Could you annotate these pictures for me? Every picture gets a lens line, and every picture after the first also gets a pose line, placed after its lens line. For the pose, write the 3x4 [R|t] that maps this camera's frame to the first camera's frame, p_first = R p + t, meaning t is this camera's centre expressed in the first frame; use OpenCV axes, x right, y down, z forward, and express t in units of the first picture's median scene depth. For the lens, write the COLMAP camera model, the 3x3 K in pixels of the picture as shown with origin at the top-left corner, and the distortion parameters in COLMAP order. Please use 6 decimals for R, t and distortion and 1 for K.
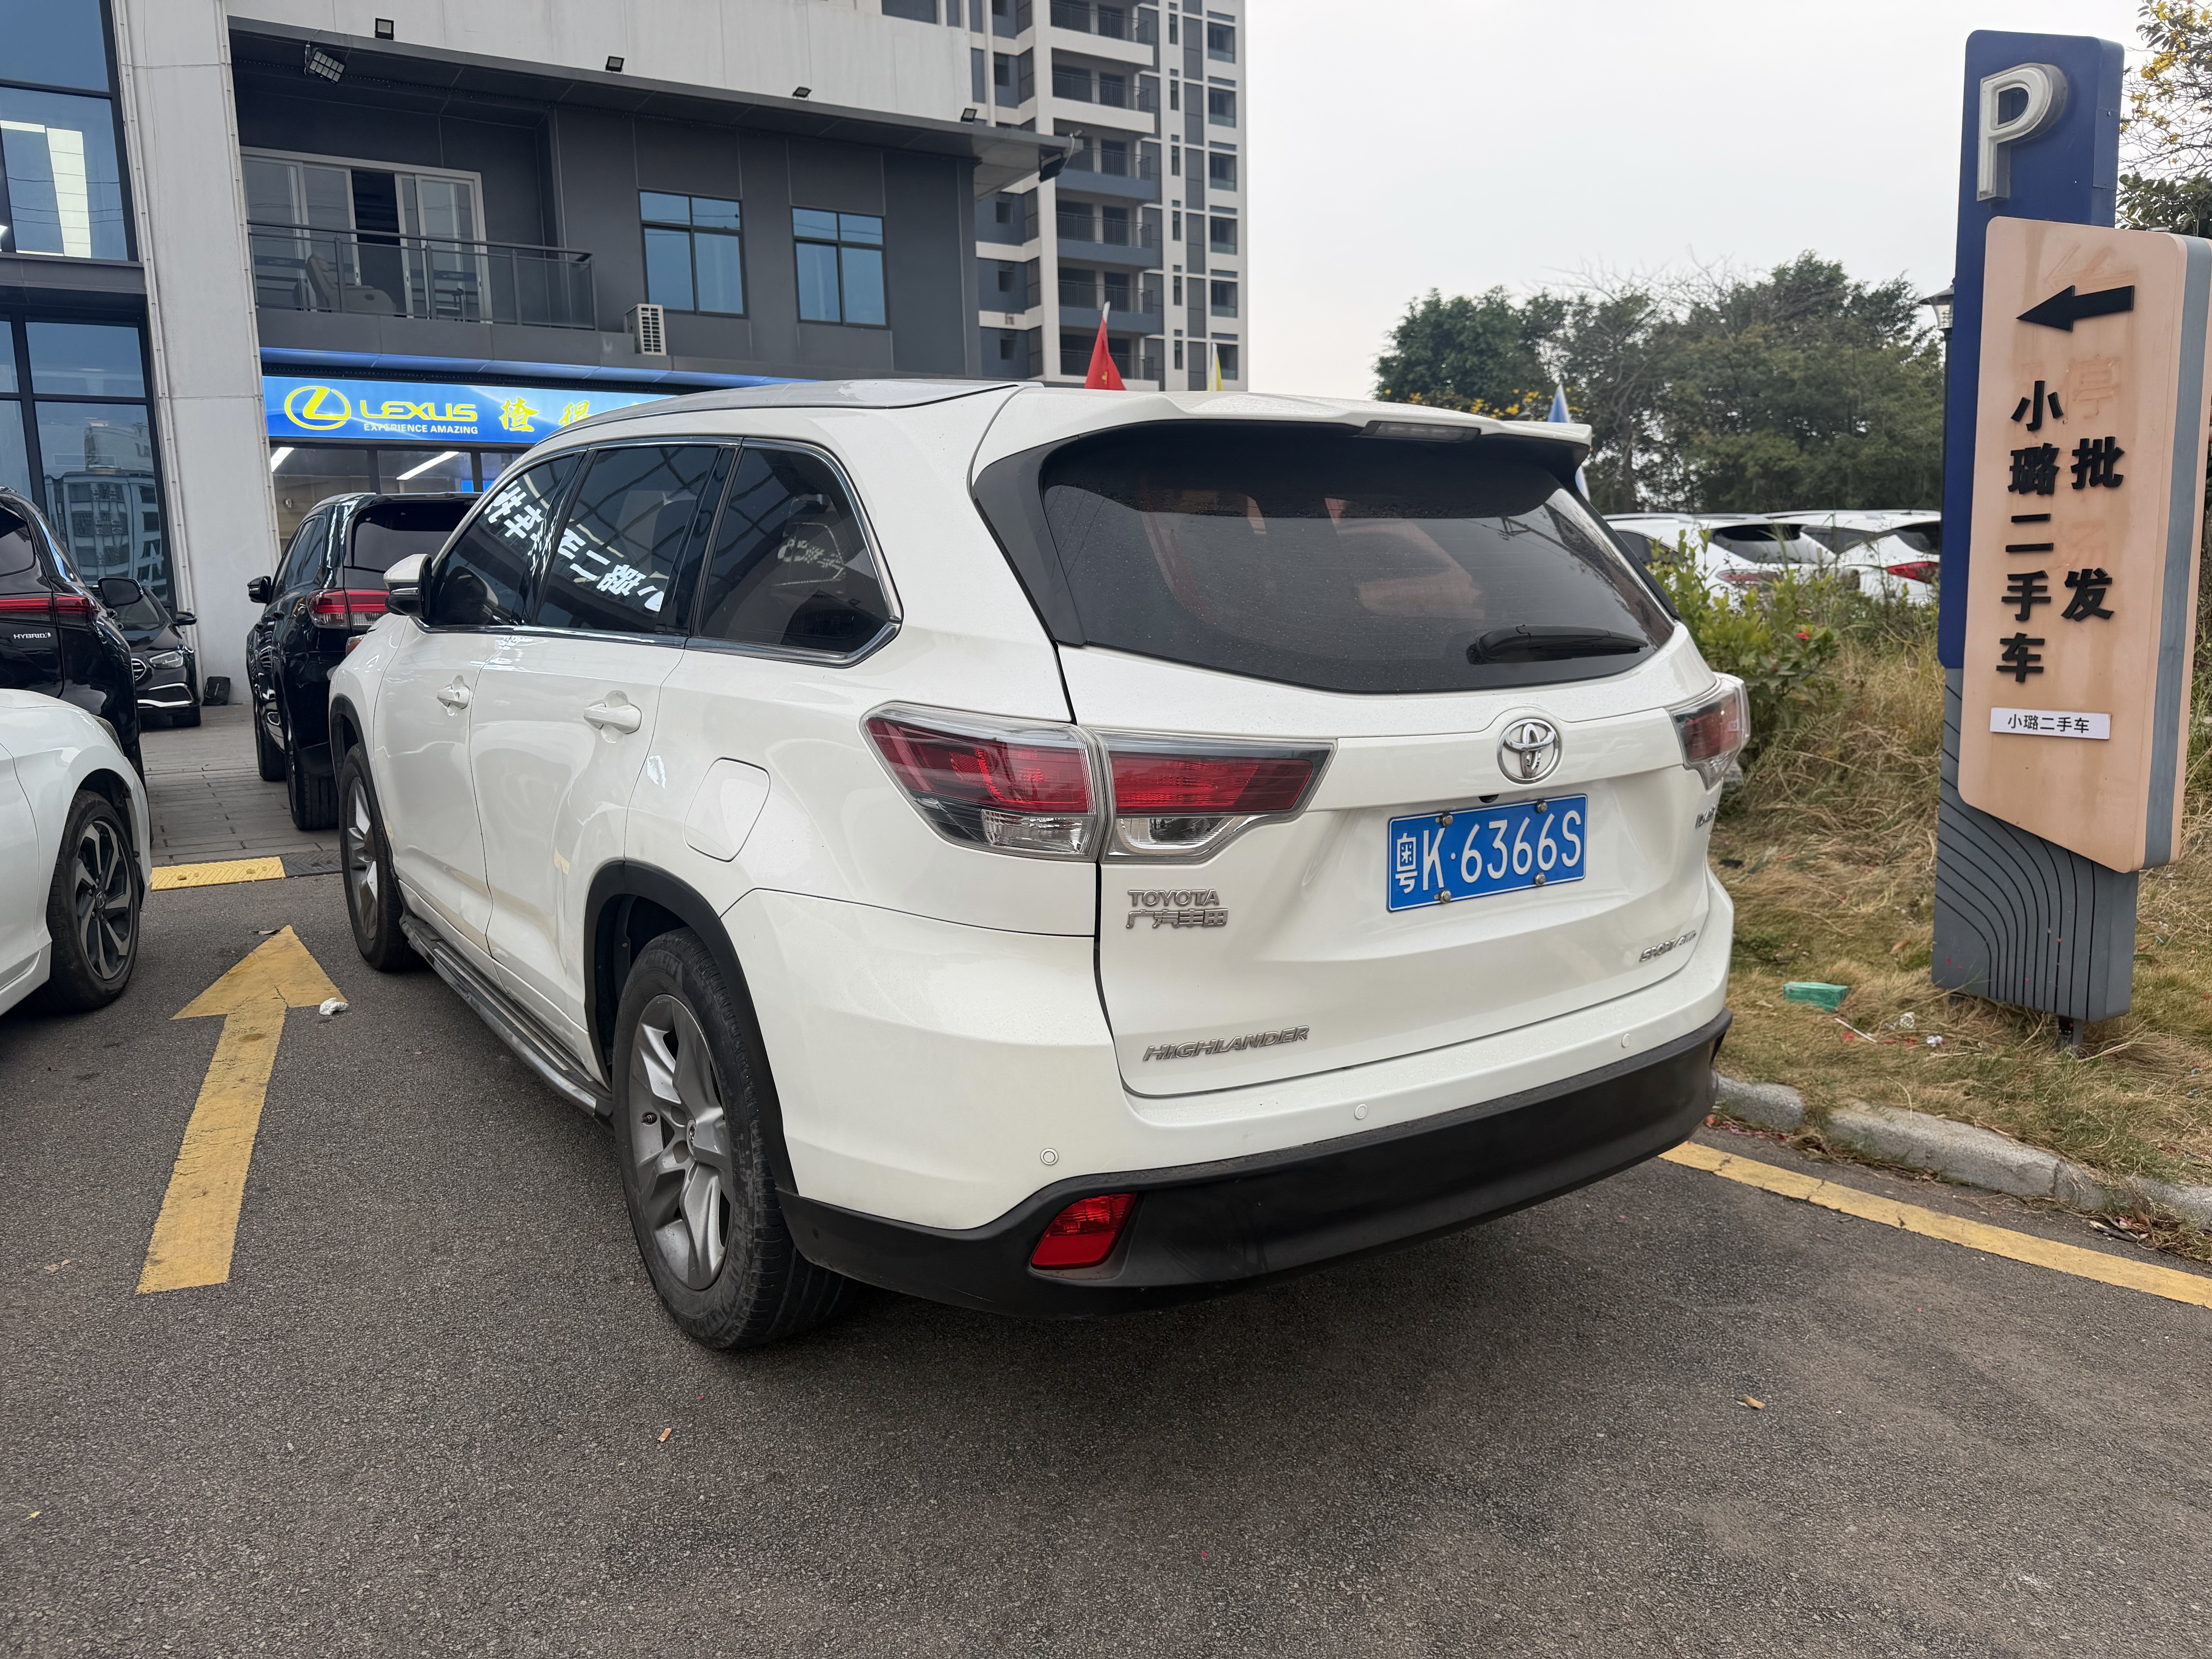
lens RADIAL K [[1556.6, 0, 1101.5], [0, 1556.6, 828.8], [0, 0, 1]] dist [0.005822, -0.008100]
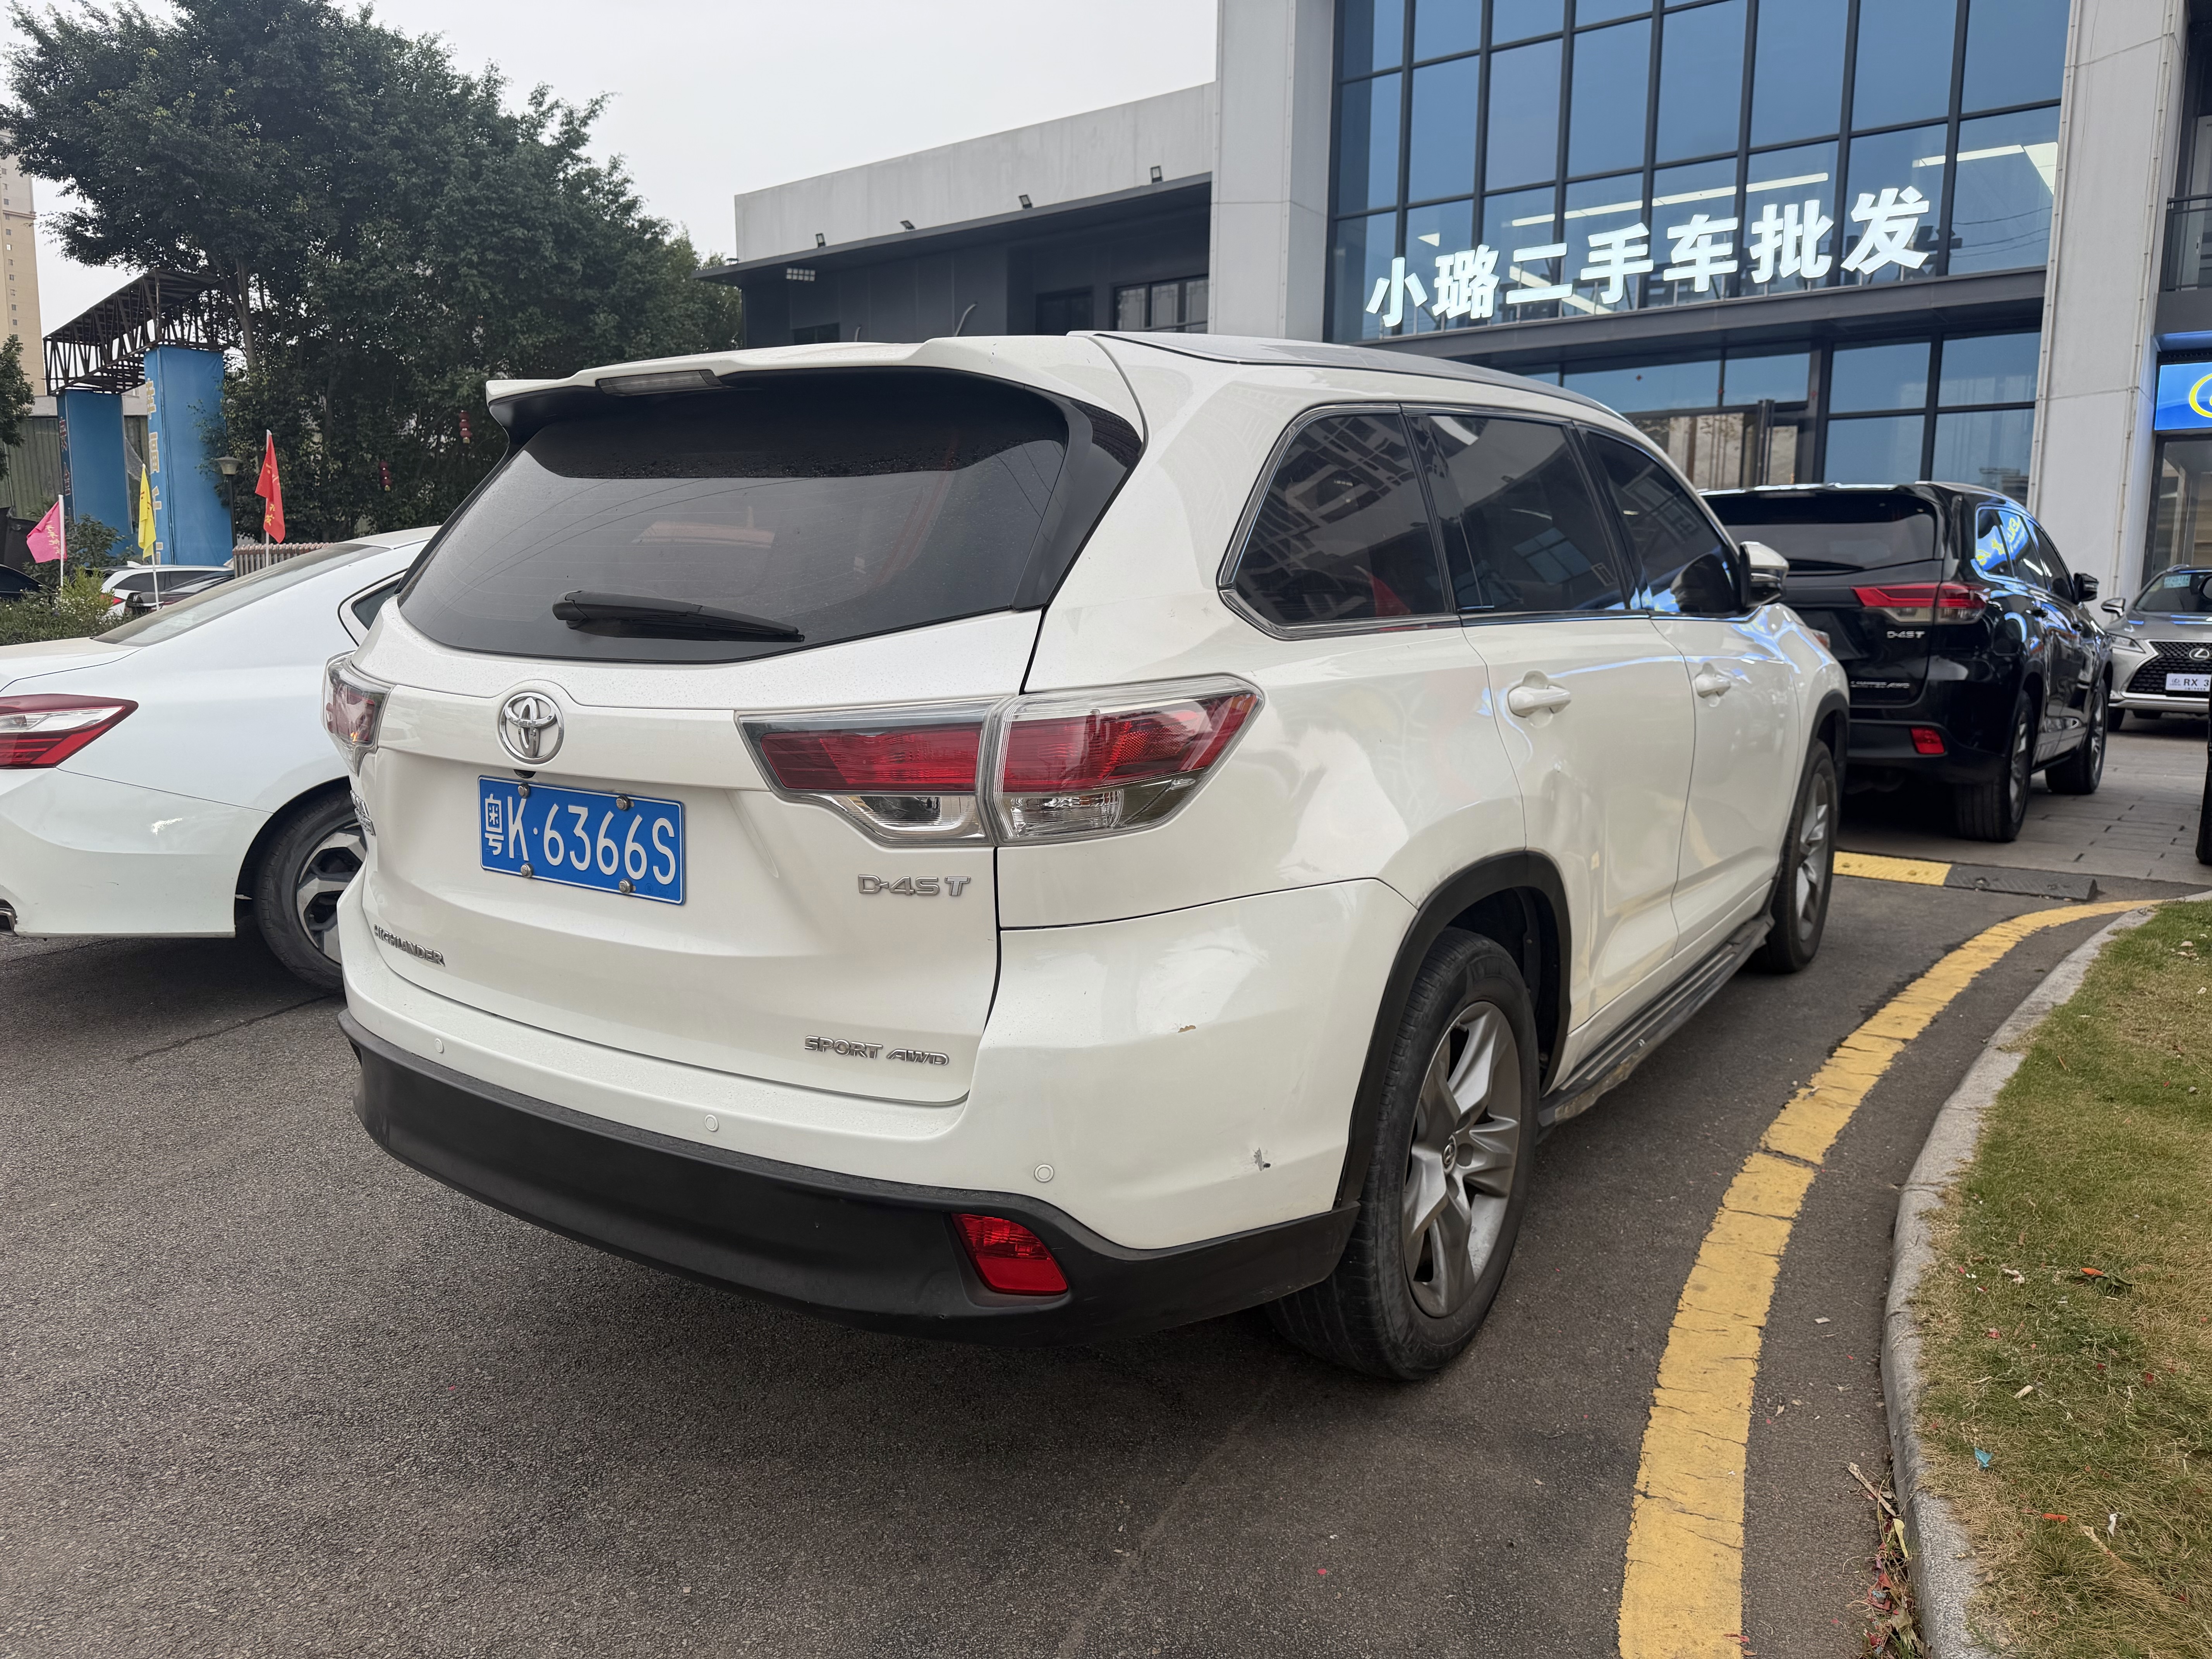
lens RADIAL K [[1556.6, 0, 1097.4], [0, 1556.6, 819.1], [0, 0, 1]] dist [0.005822, -0.008100]
pose [[0.372618, 0.152094, -0.915436, 1.185417], [-0.161989, 0.981992, 0.097216, -0.133652], [0.913737, 0.112066, 0.390546, 0.908807]]
